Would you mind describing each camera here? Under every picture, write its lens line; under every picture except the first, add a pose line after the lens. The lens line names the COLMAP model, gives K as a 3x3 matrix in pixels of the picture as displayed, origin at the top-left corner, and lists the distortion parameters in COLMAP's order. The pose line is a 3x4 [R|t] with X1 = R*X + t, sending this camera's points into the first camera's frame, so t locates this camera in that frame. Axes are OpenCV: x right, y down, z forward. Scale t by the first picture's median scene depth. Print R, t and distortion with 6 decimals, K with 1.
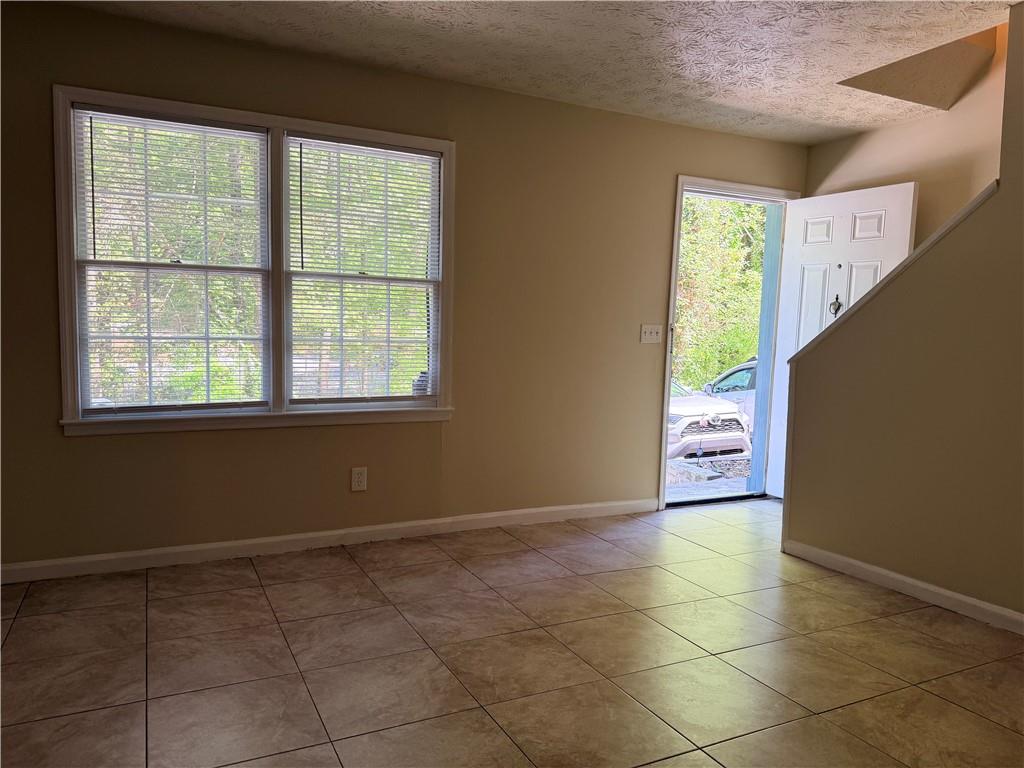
lens RADIAL K [[723.2, 0, 508.1], [0, 723.2, 389.0], [0, 0, 1]] dist [0.033043, -0.052670]
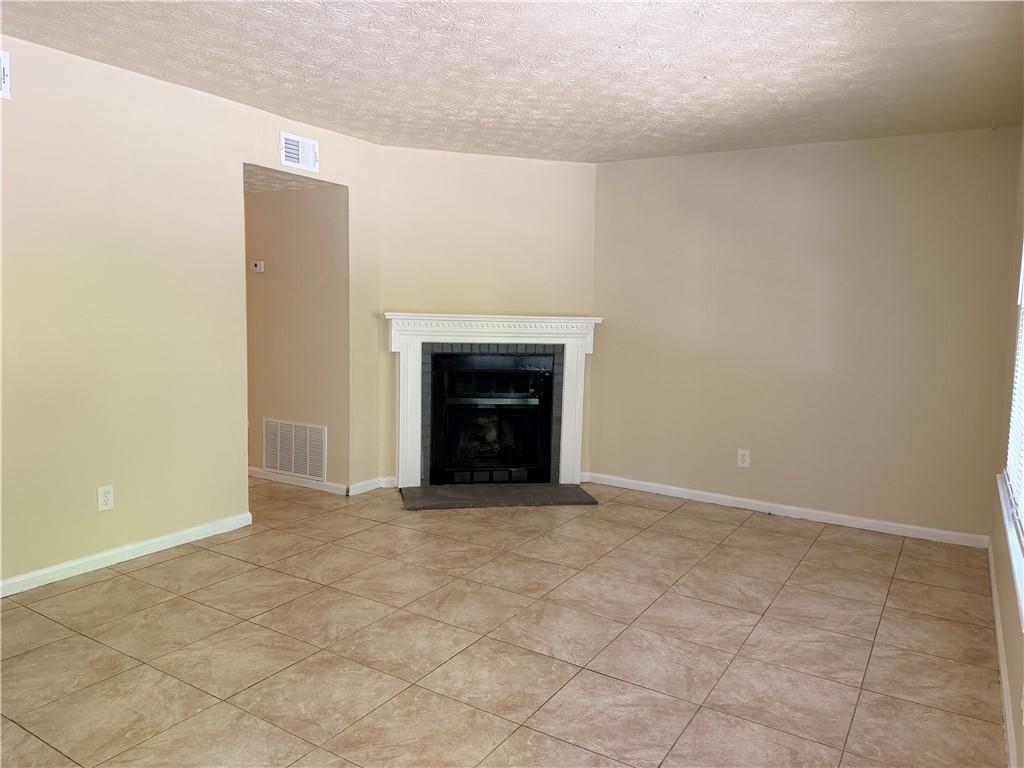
lens RADIAL K [[723.2, 0, 508.9], [0, 723.2, 388.7], [0, 0, 1]] dist [0.033043, -0.052670]
pose [[-0.851224, 0.016024, -0.524558, 0.454024], [-0.081675, 0.983310, 0.162576, -0.175178], [0.518408, 0.181232, -0.835708, 1.495931]]
